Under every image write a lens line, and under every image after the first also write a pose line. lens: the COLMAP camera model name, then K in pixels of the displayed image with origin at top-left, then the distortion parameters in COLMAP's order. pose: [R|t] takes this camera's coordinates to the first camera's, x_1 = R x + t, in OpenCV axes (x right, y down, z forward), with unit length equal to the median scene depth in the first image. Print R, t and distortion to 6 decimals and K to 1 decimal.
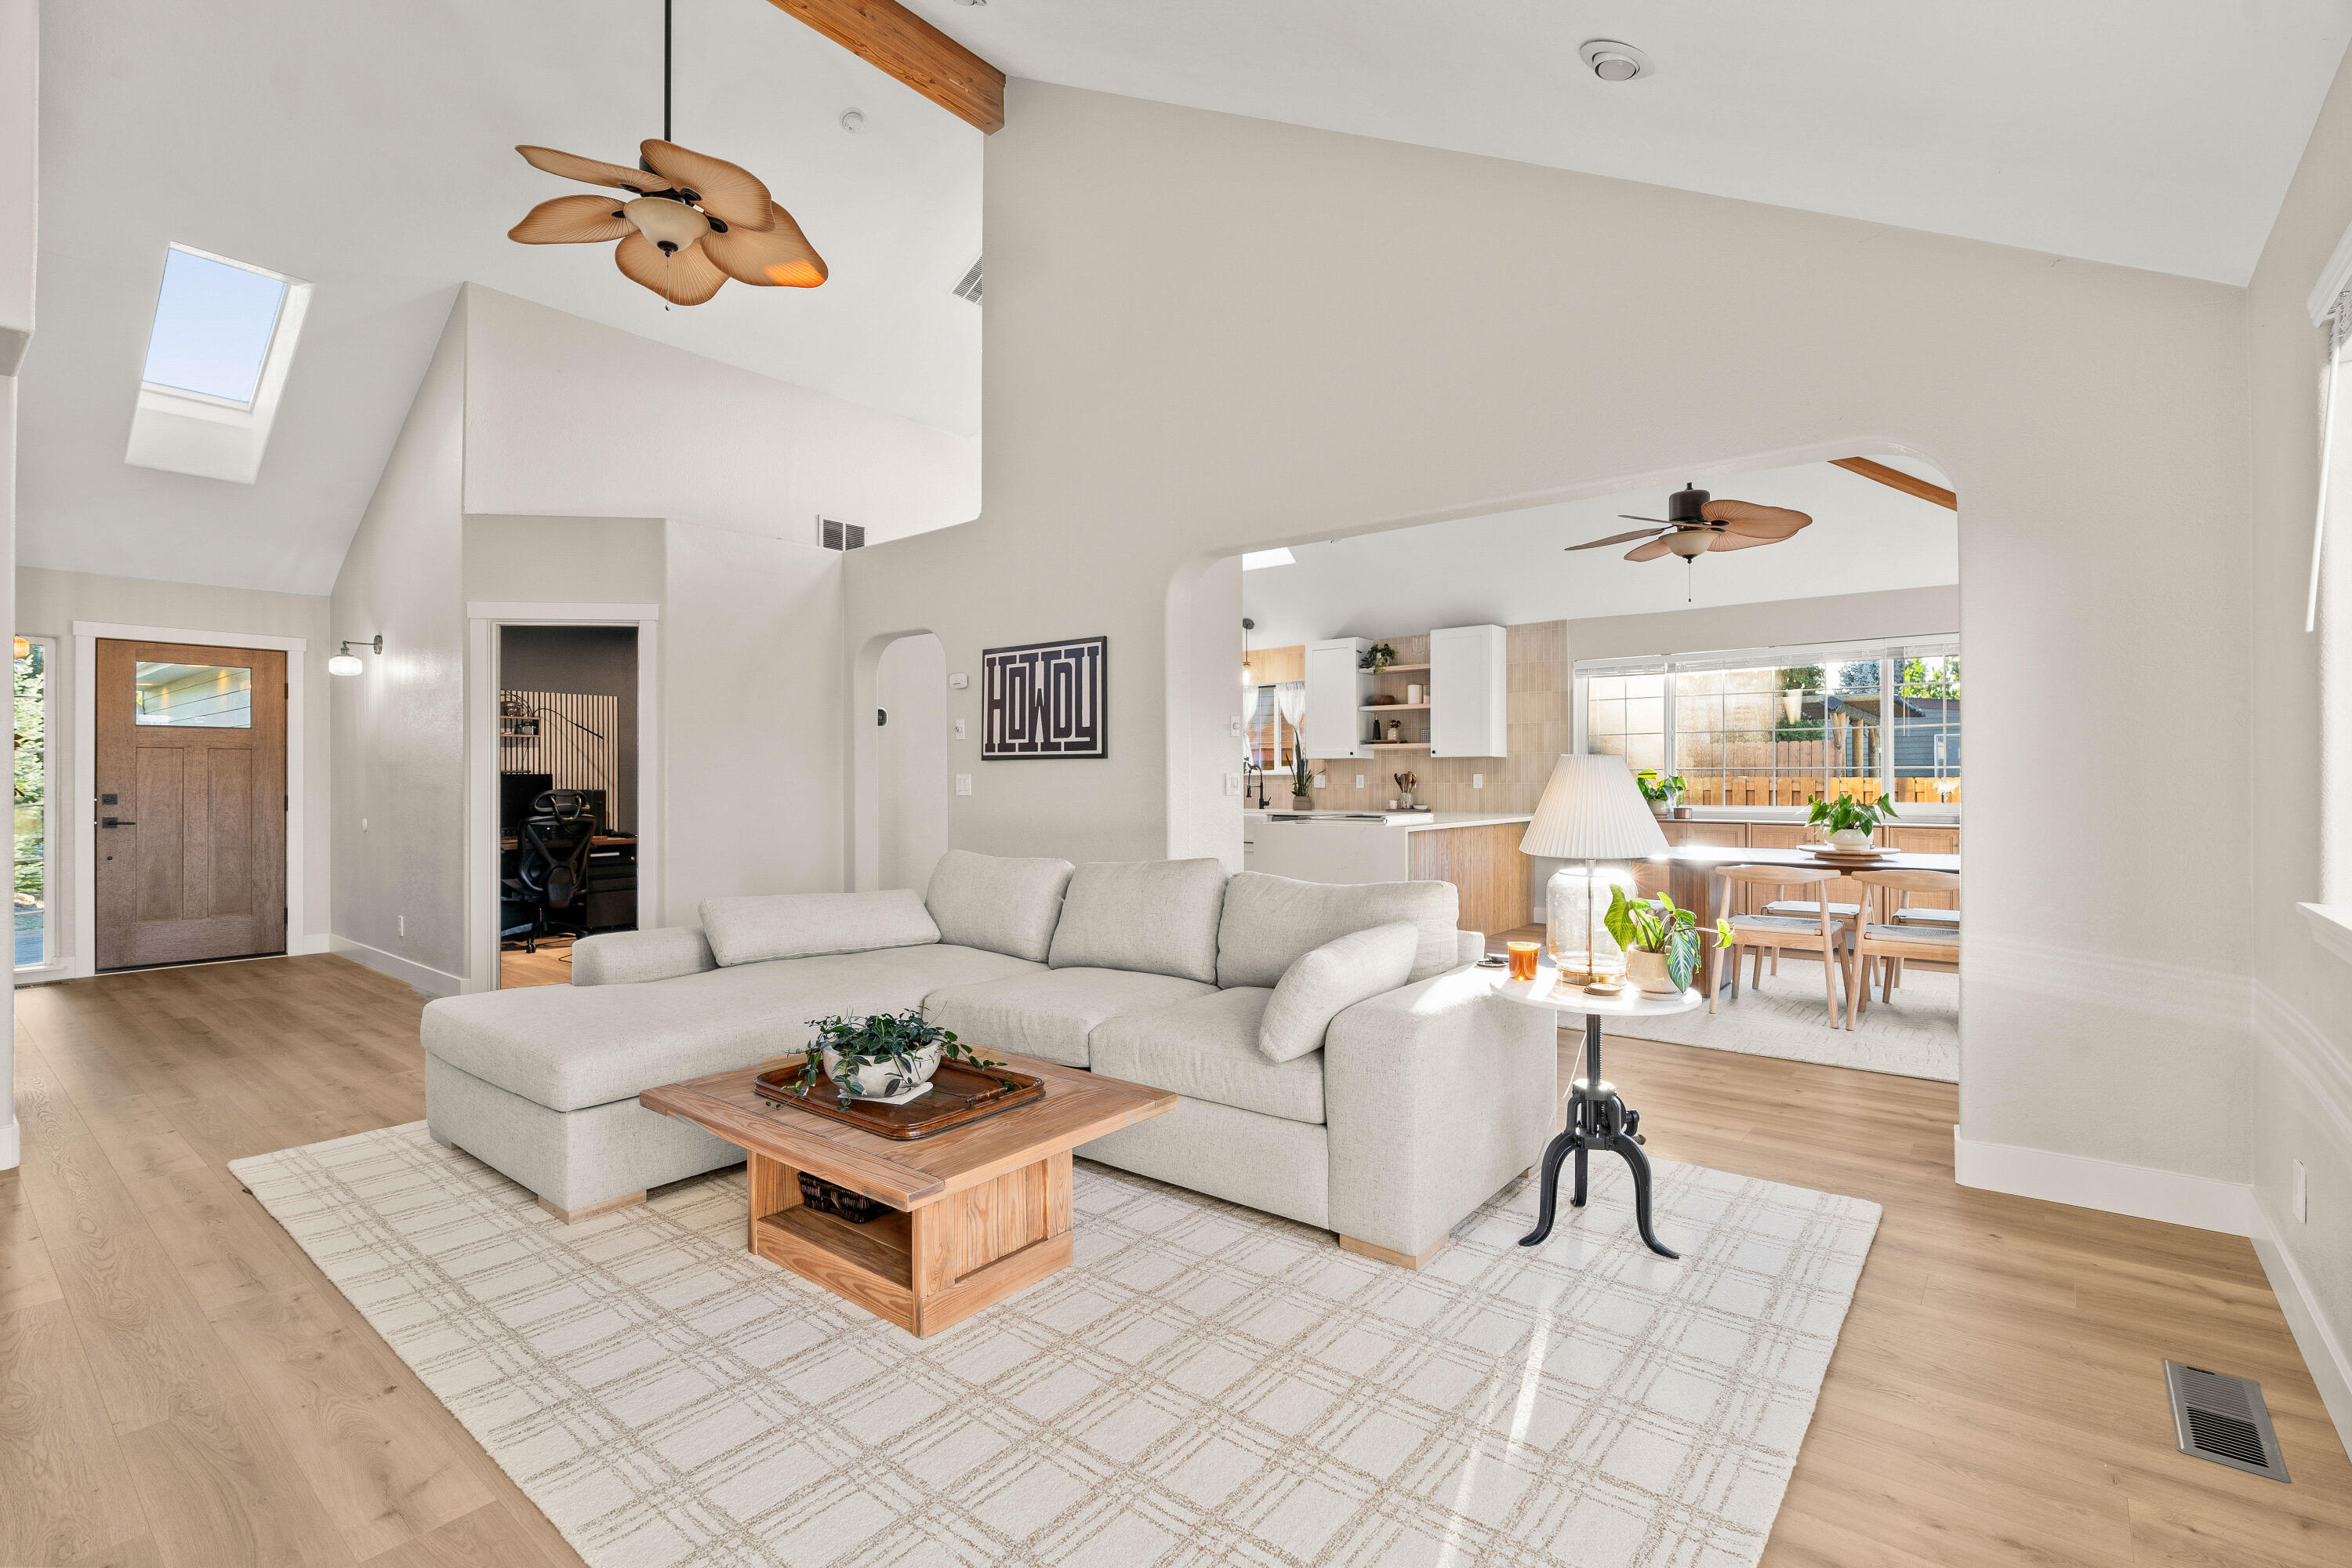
lens RADIAL K [[1066.6, 0, 1173.0], [0, 1066.6, 777.4], [0, 0, 1]] dist [-0.014178, -0.000963]
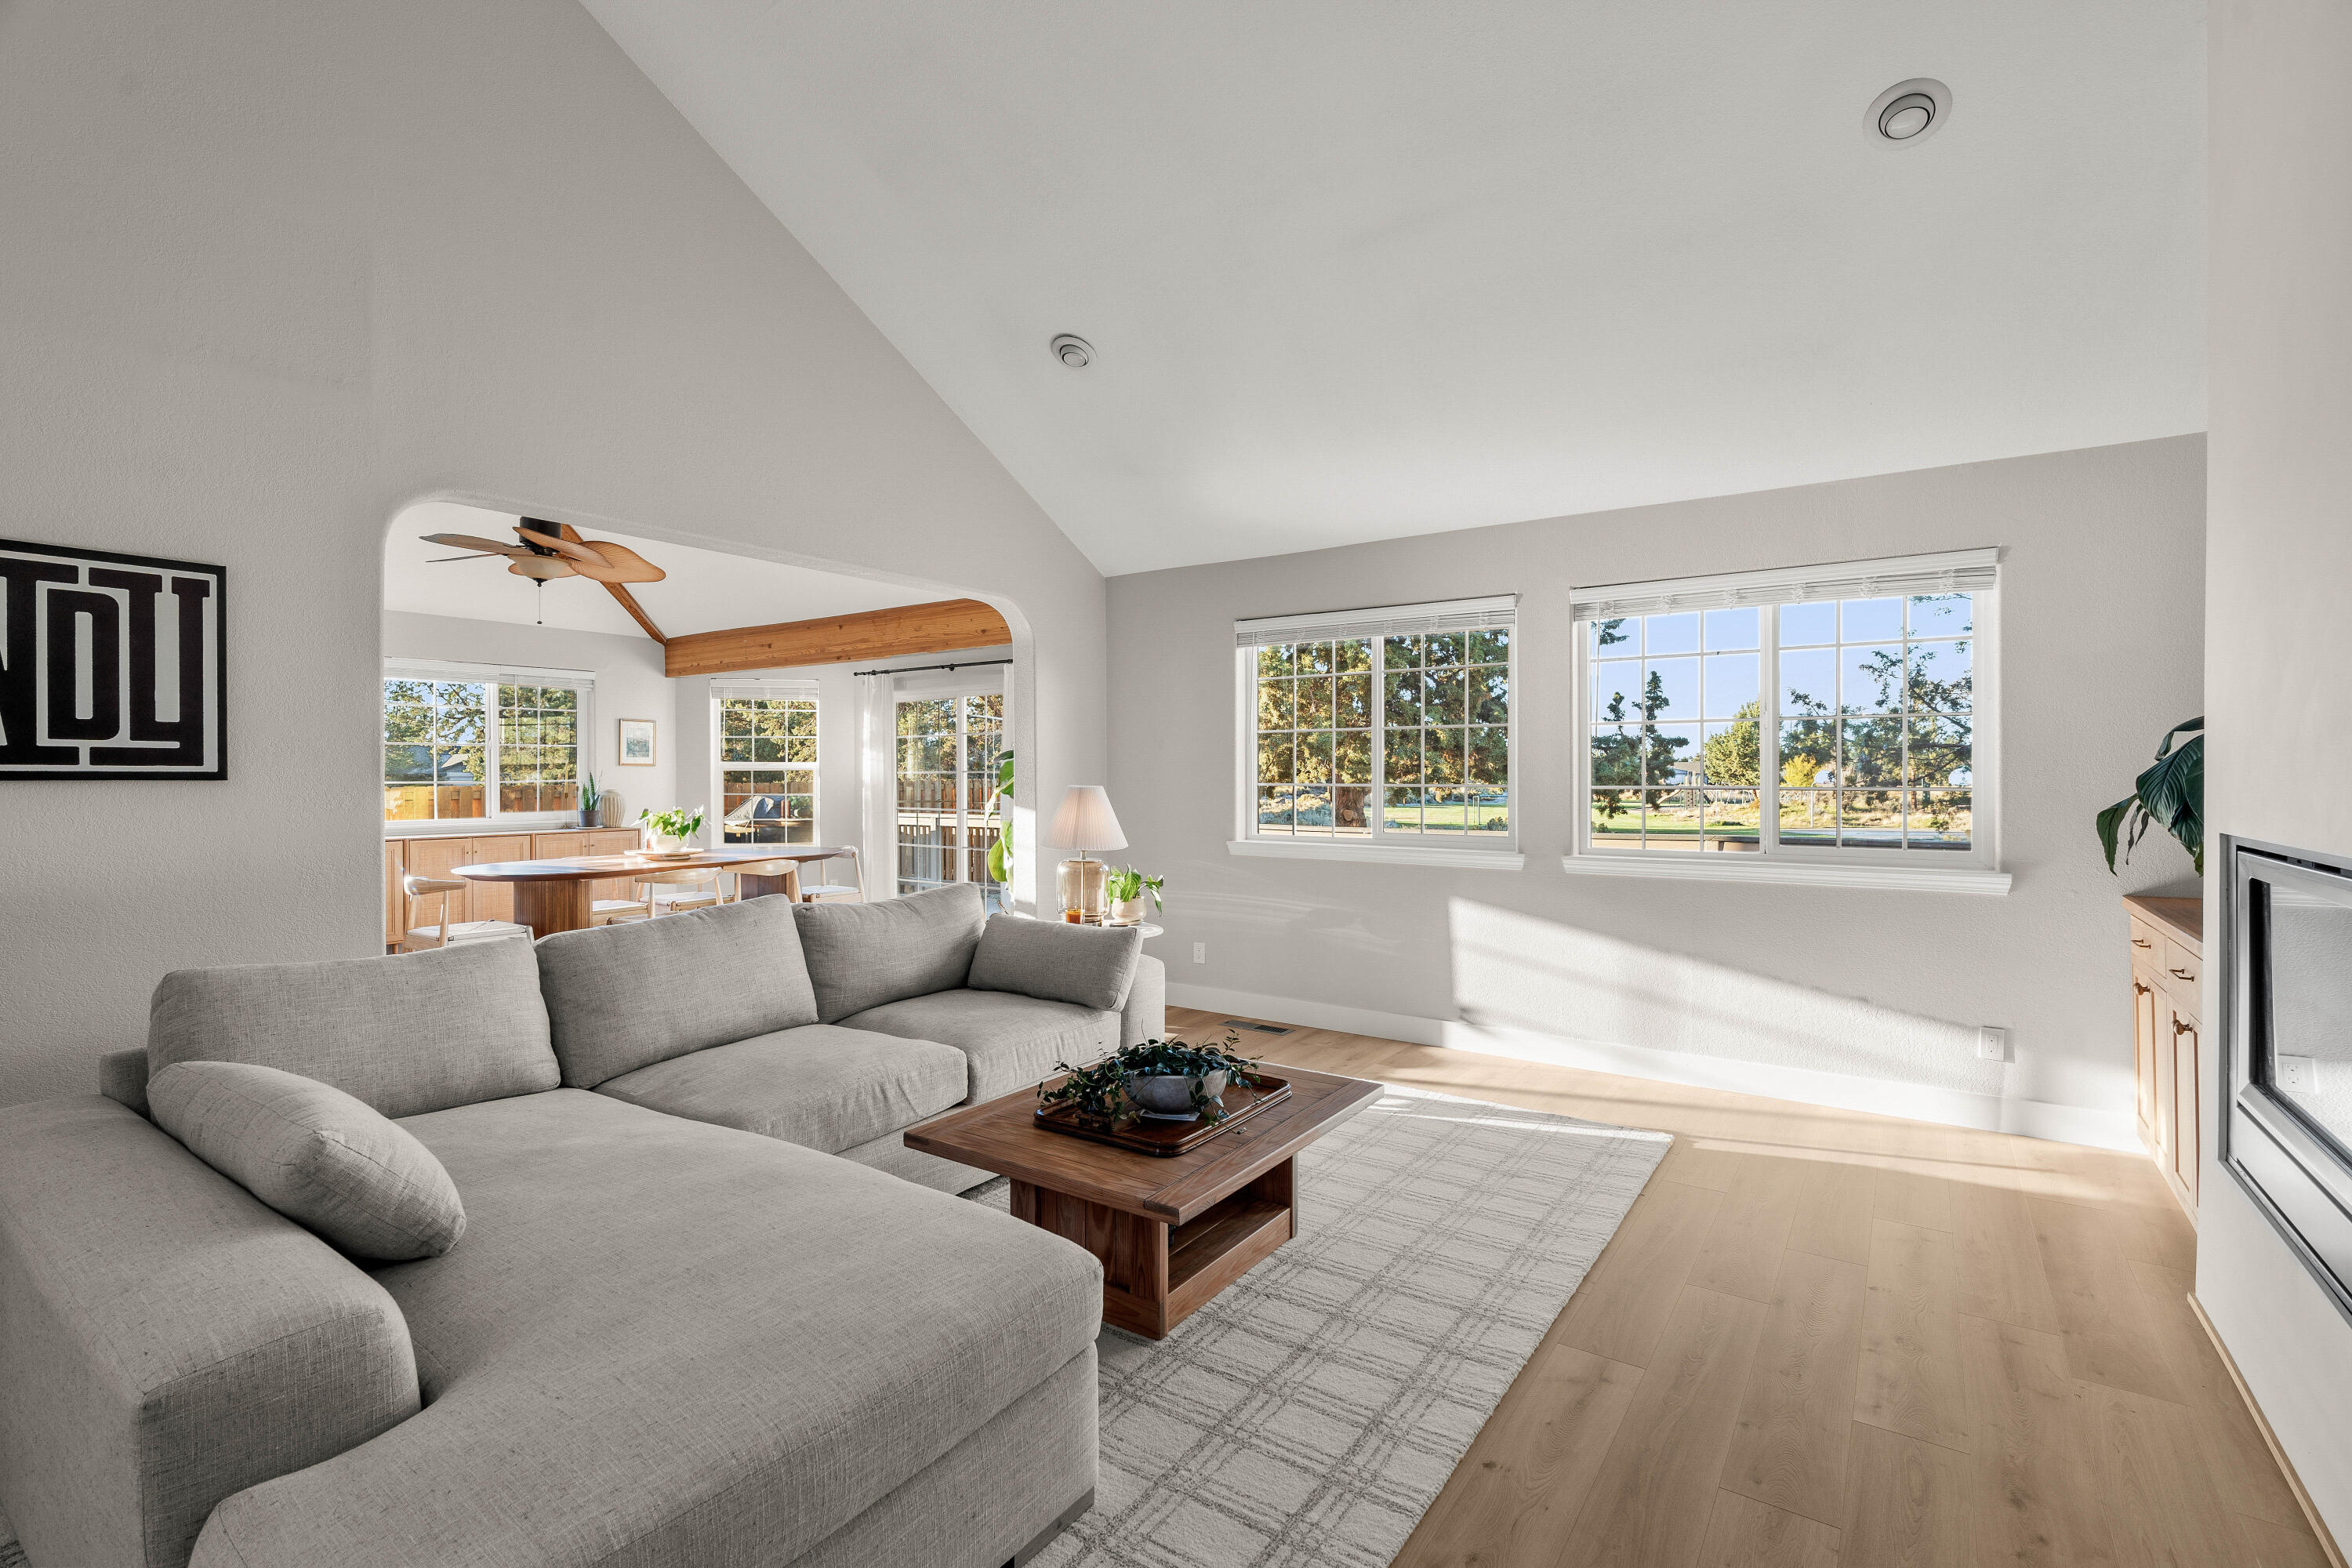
lens RADIAL K [[1066.6, 0, 1180.6], [0, 1066.6, 782.5], [0, 0, 1]] dist [-0.014178, -0.000963]
pose [[-0.071269, -0.001405, 0.997456, -0.643963], [0.001172, 0.999998, 0.001493, -0.016462], [-0.997456, 0.001276, -0.071267, 0.514396]]
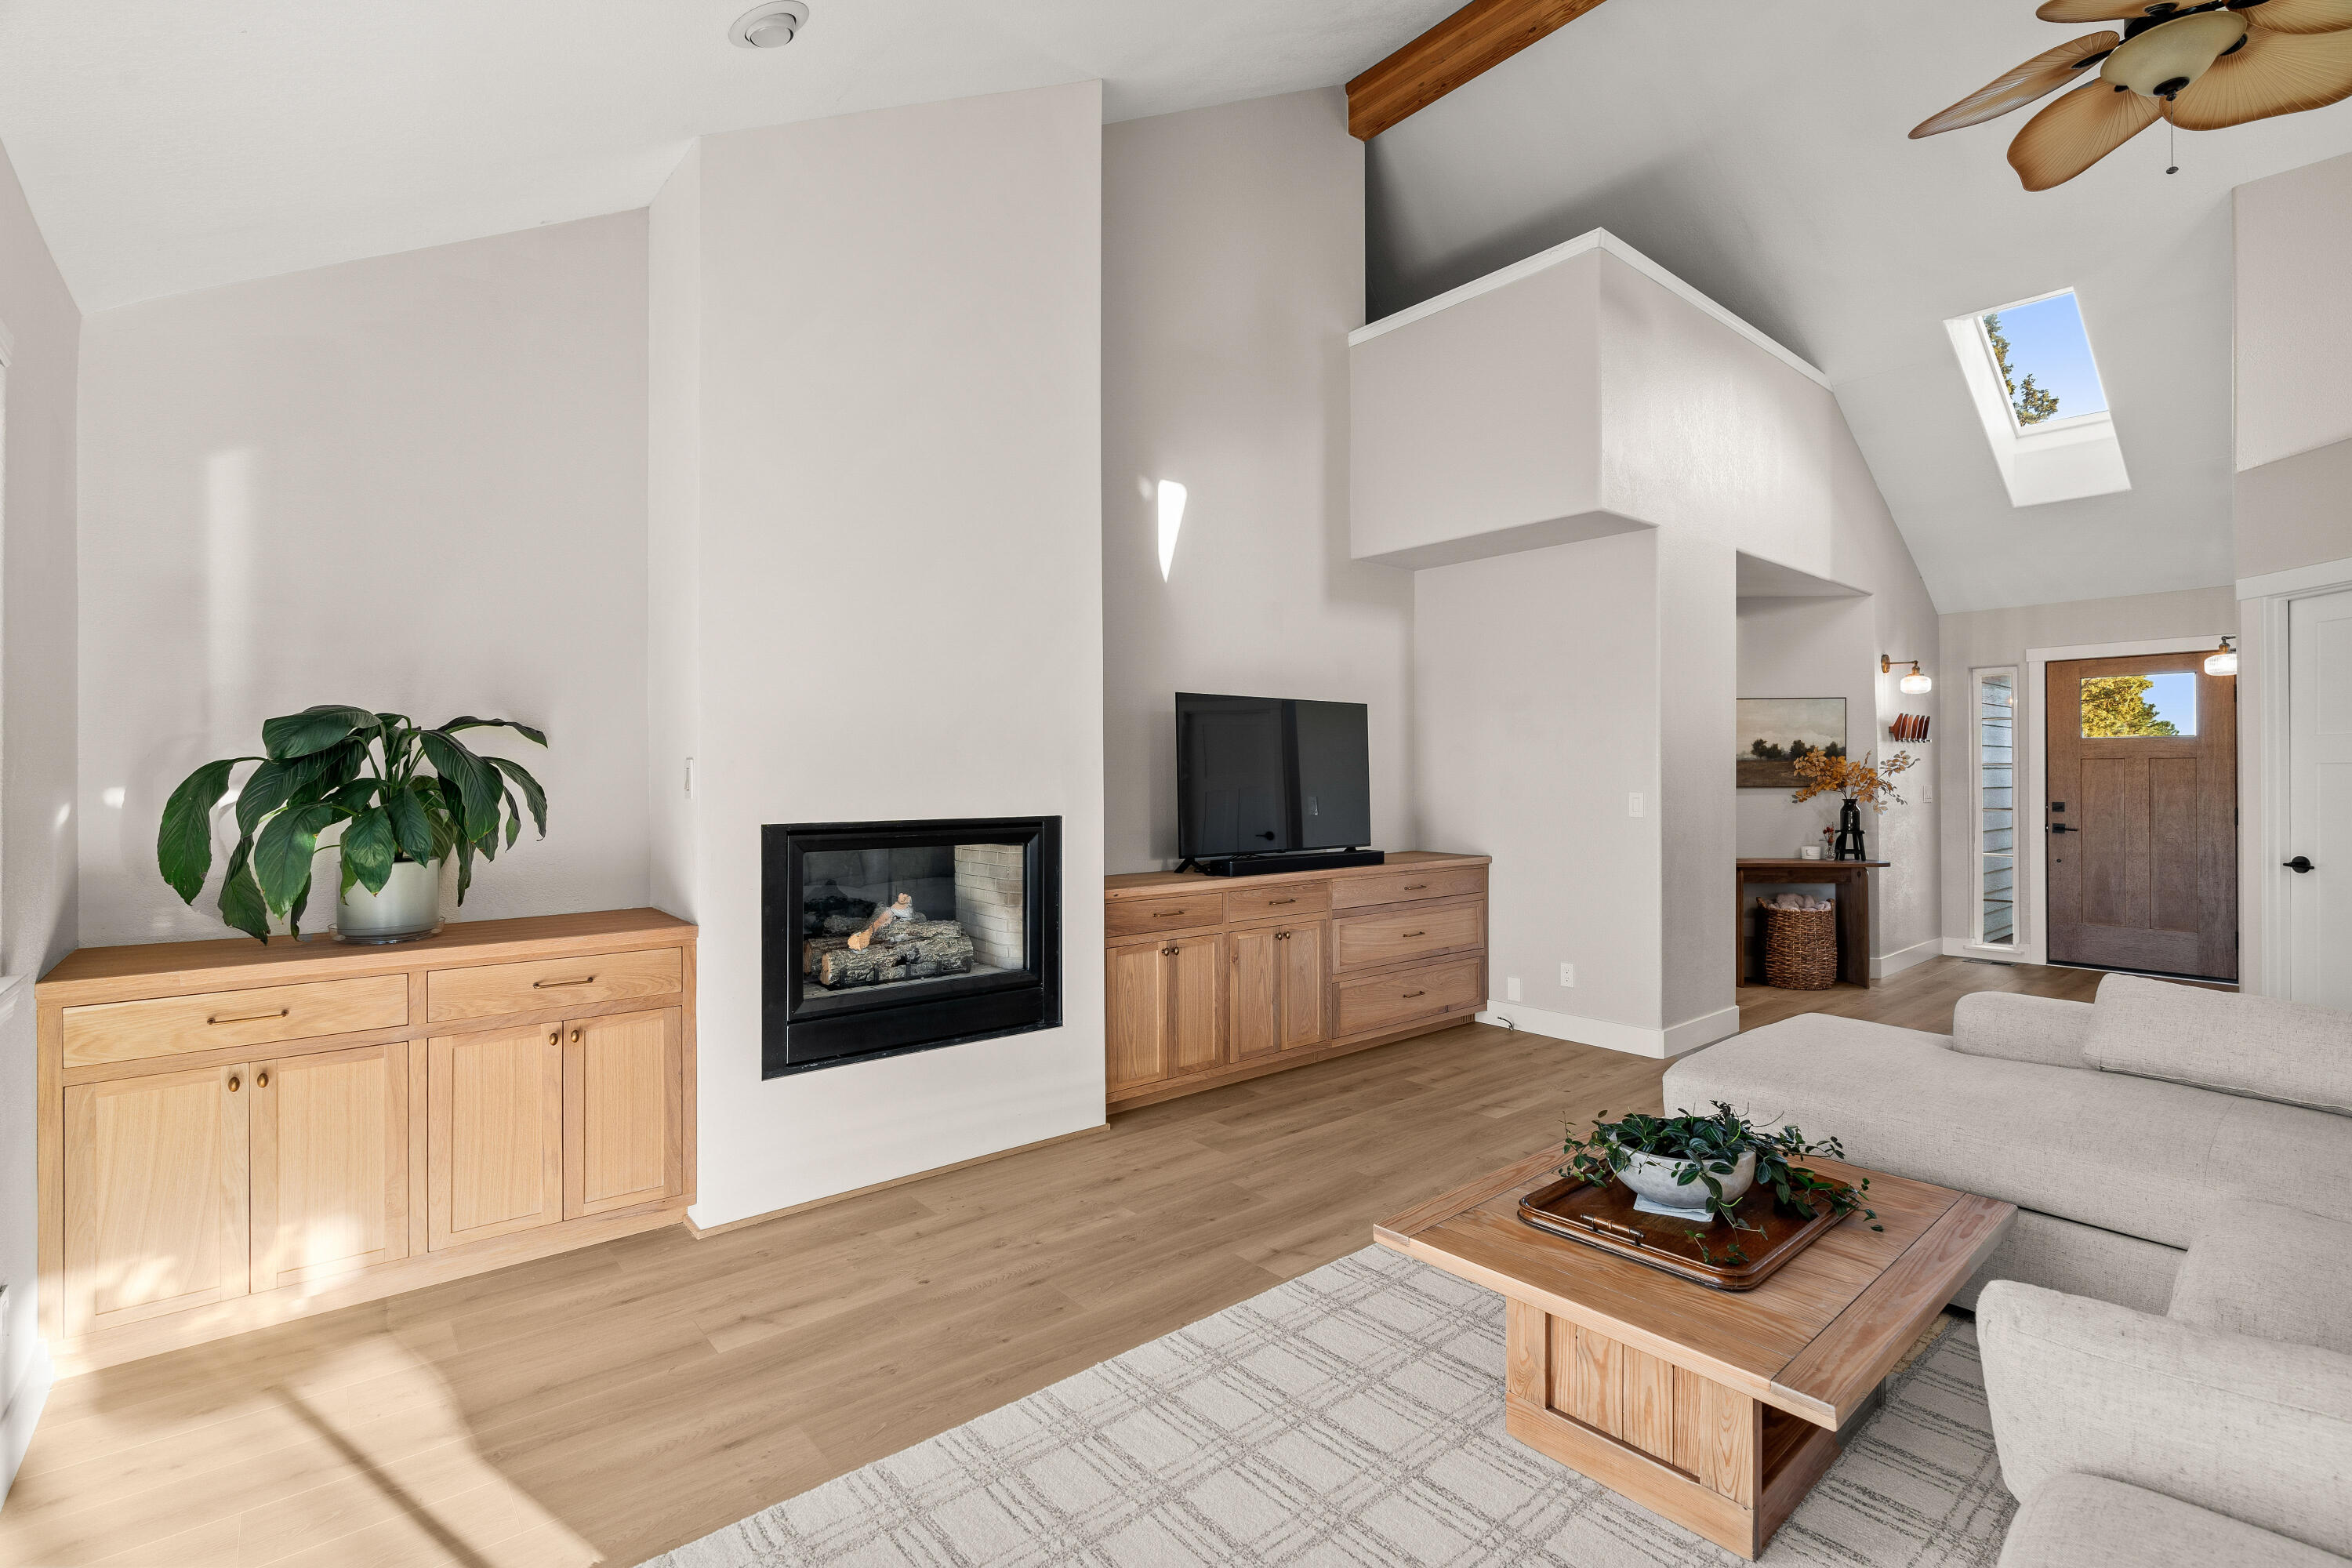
lens RADIAL K [[1066.6, 0, 1175.2], [0, 1066.6, 780.5], [0, 0, 1]] dist [-0.014178, -0.000963]
pose [[-0.194794, 0.006825, -0.980820, 0.301536], [0.003350, 0.999975, 0.006293, -0.020322], [0.980838, -0.002060, -0.194812, 0.372062]]
